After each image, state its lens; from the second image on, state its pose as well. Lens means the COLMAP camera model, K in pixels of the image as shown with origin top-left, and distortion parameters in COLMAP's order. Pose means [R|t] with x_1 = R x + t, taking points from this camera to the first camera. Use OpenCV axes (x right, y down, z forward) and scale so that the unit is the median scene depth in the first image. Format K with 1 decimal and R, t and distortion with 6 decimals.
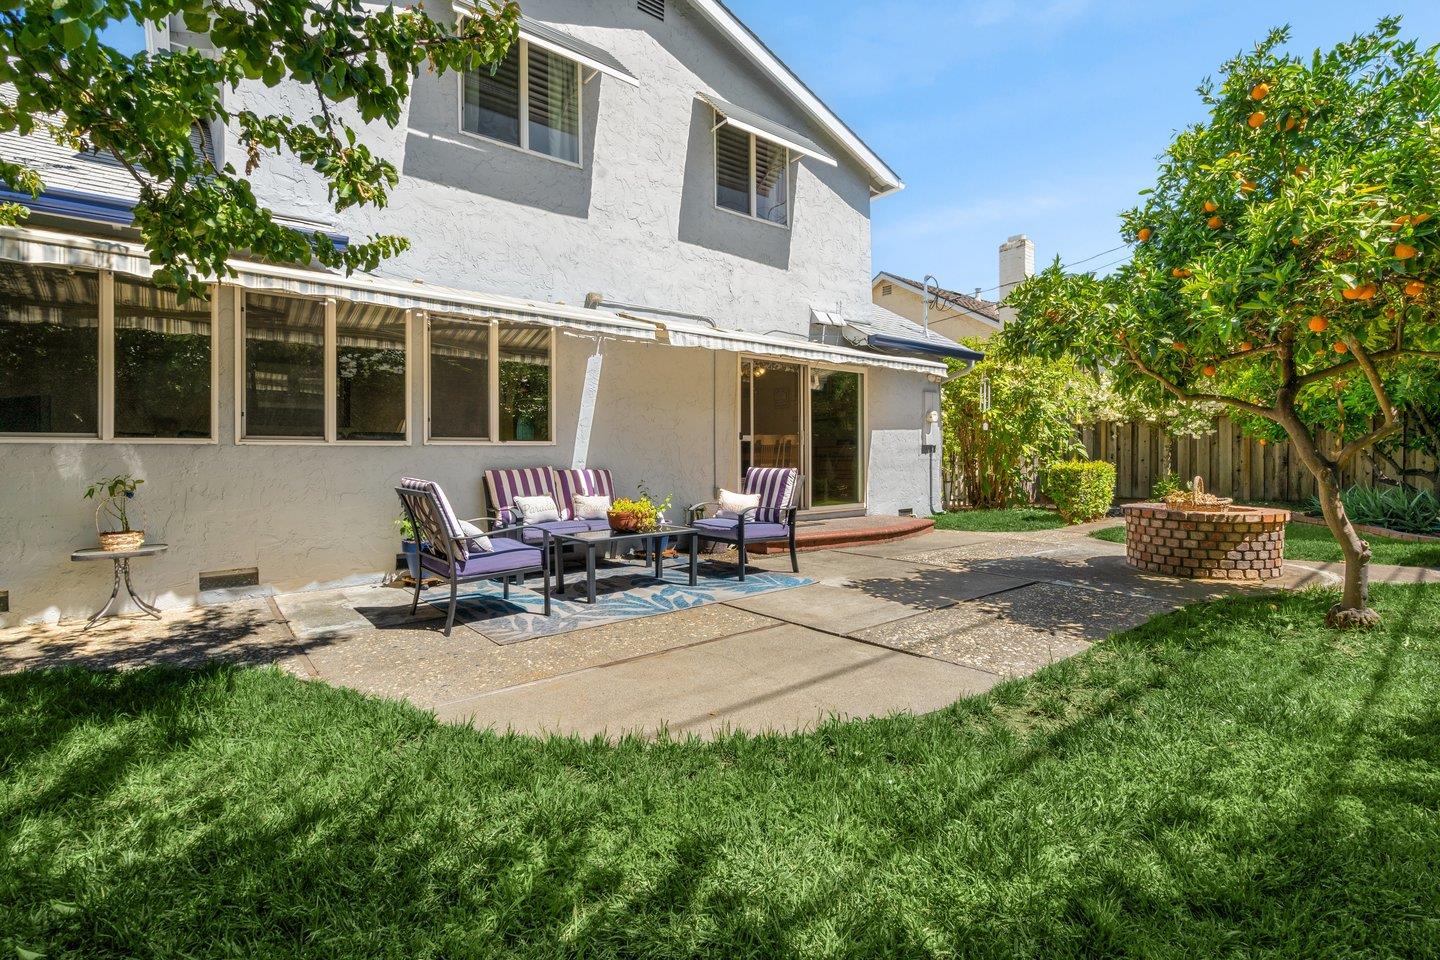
lens RADIAL K [[662.3, 0, 723.0], [0, 662.3, 457.1], [0, 0, 1]] dist [-0.000779, -0.000083]
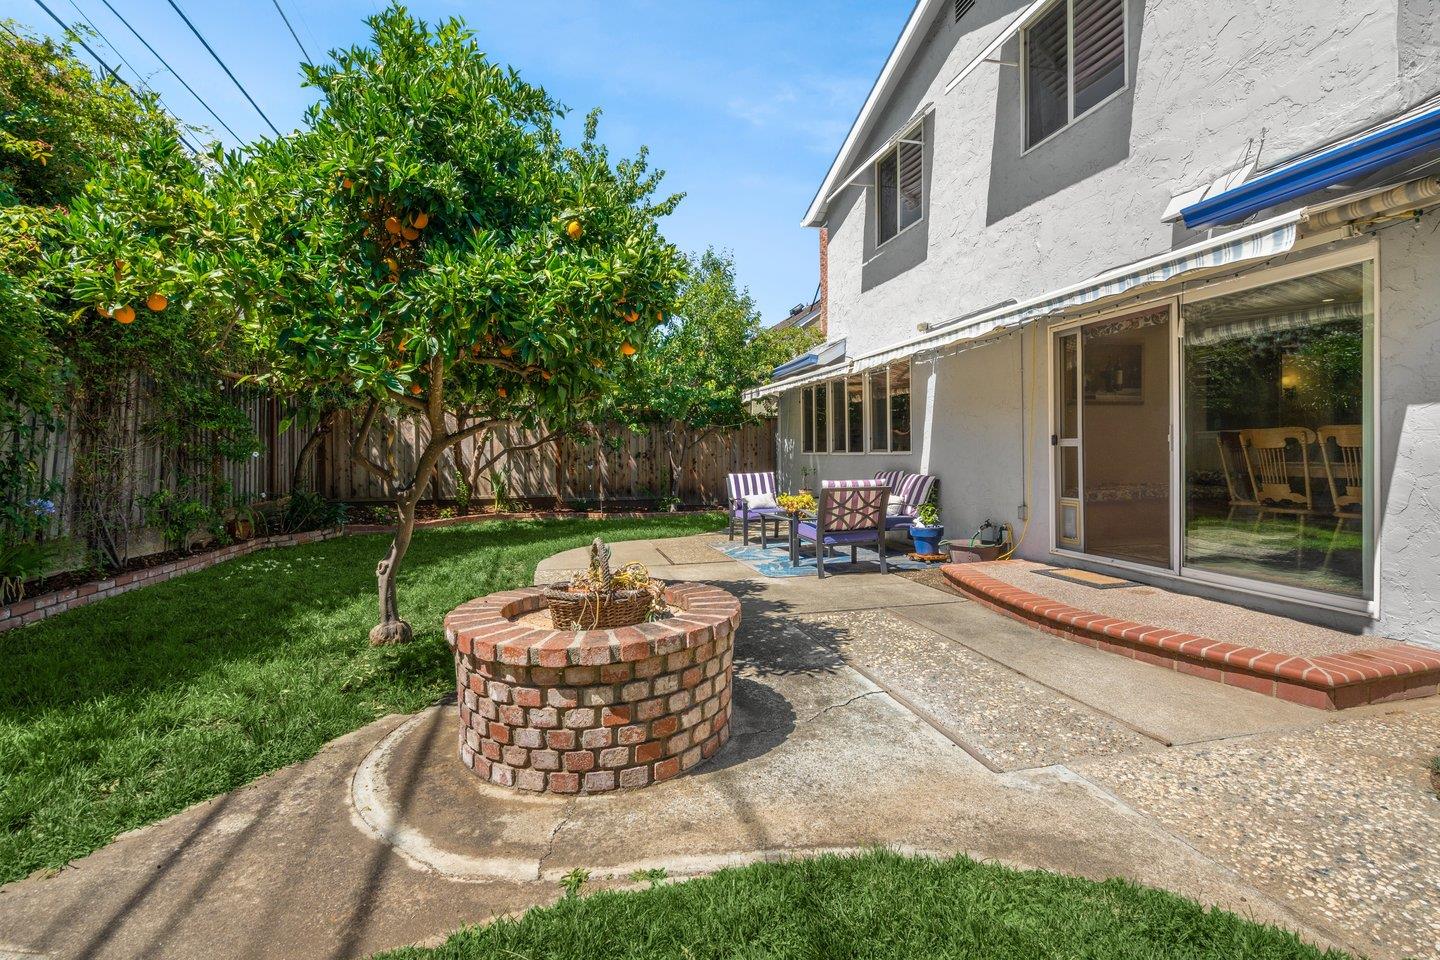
lens RADIAL K [[662.3, 0, 723.0], [0, 662.3, 457.1], [0, 0, 1]] dist [-0.000779, -0.000083]
pose [[-0.423935, 0.015422, -0.905561, 1.113745], [0.013992, 0.999847, 0.010477, -0.034461], [0.905585, -0.008229, -0.424086, 1.295796]]
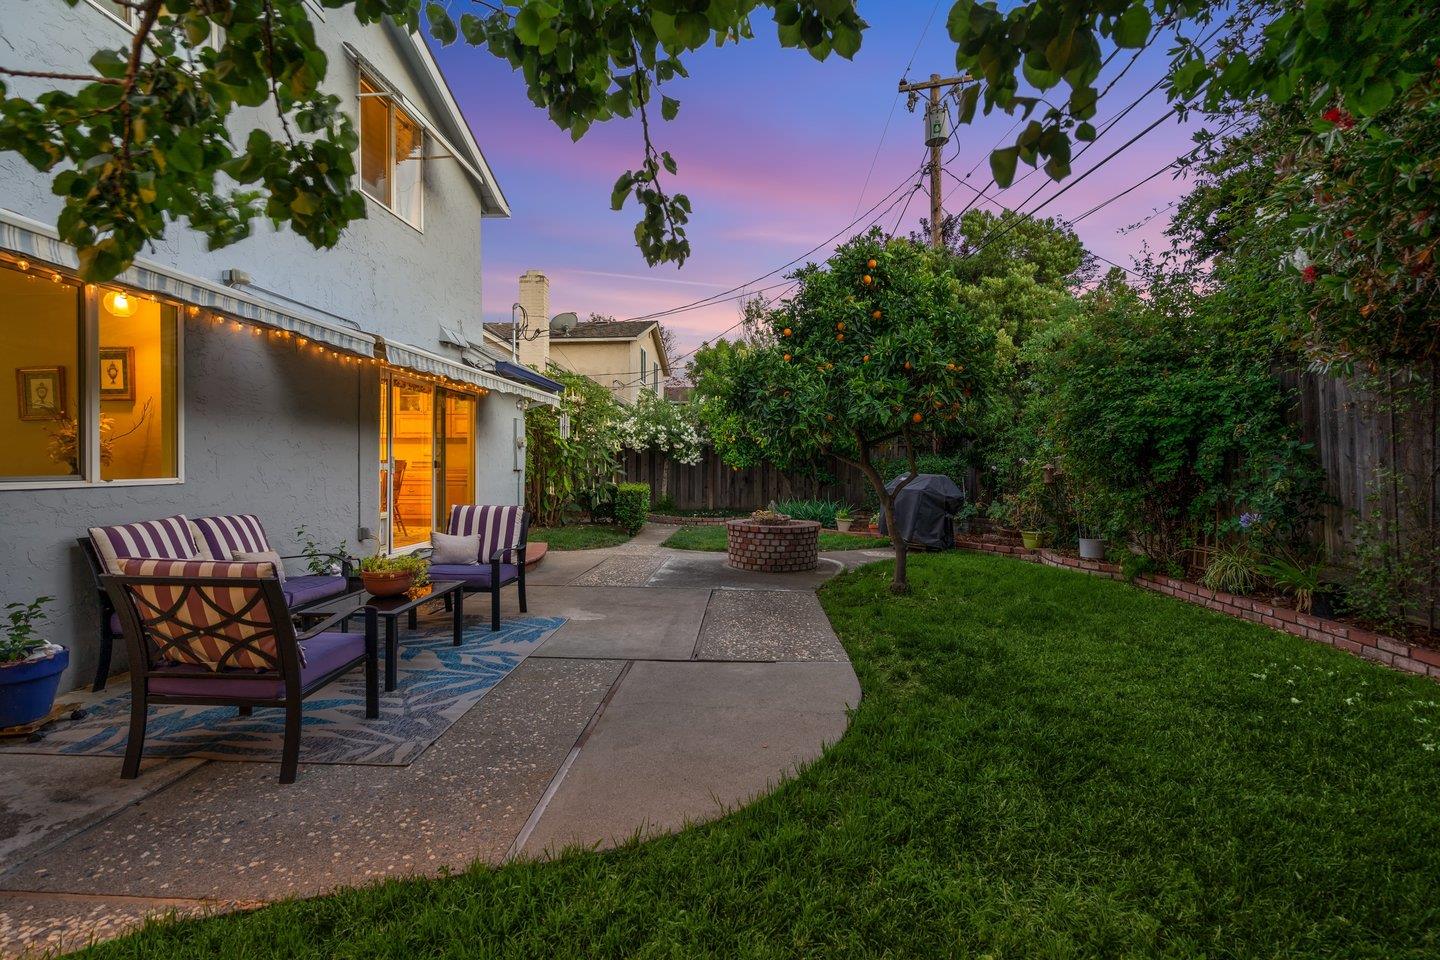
lens RADIAL K [[660.5, 0, 715.9], [0, 660.5, 473.8], [0, 0, 1]] dist [-0.000494, 0.000122]
pose [[0.672999, -0.001975, 0.739641, -0.416637], [-0.007923, 0.999920, 0.009879, -0.041541], [-0.739601, -0.012509, 0.672929, 0.138559]]
